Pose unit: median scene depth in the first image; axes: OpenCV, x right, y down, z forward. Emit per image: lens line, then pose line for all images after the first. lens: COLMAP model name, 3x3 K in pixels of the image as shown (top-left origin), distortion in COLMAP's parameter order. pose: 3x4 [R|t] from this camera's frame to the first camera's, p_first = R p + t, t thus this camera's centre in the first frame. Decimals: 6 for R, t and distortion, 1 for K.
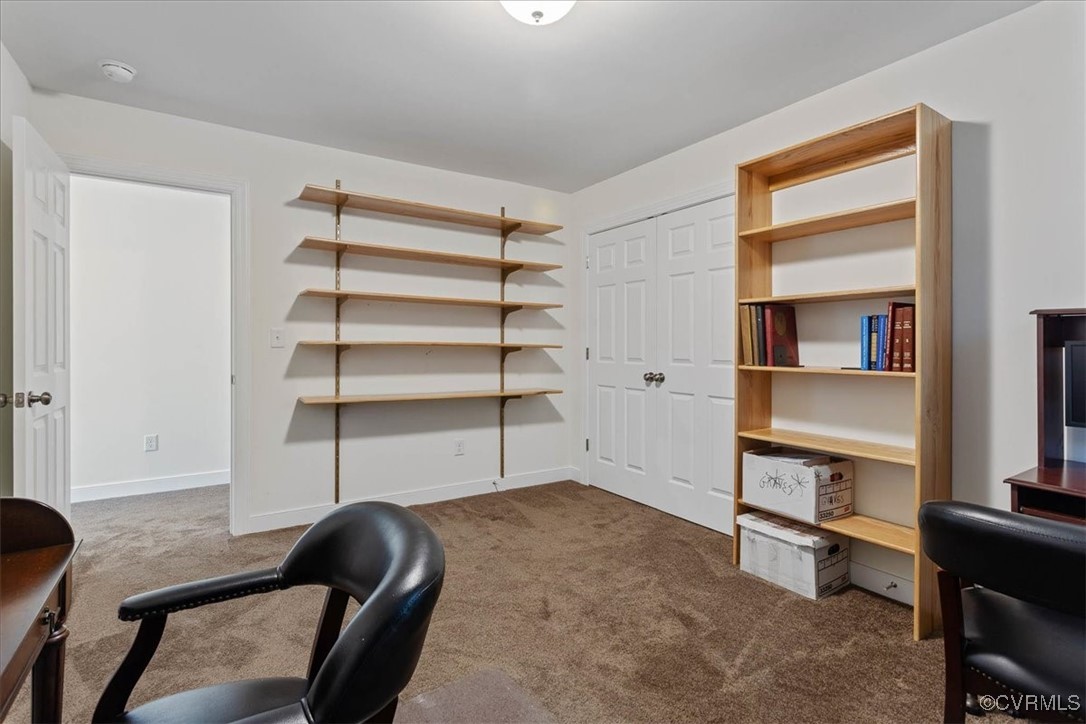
lens RADIAL K [[524.4, 0, 553.8], [0, 524.4, 344.1], [0, 0, 1]] dist [0.003003, 0.000706]
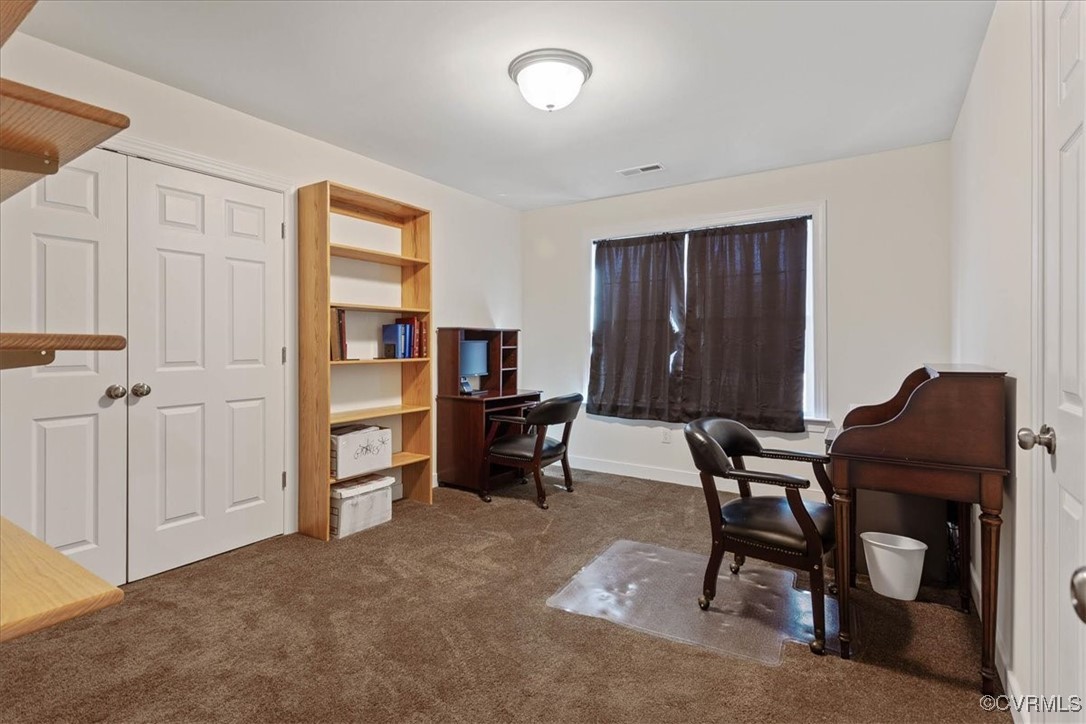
lens RADIAL K [[524.4, 0, 542.3], [0, 524.4, 352.2], [0, 0, 1]] dist [0.003003, 0.000706]
pose [[-0.383426, -0.024499, 0.923246, -0.870760], [-0.003288, 0.999678, 0.025161, -0.008807], [-0.923566, 0.006612, -0.383383, 1.032909]]
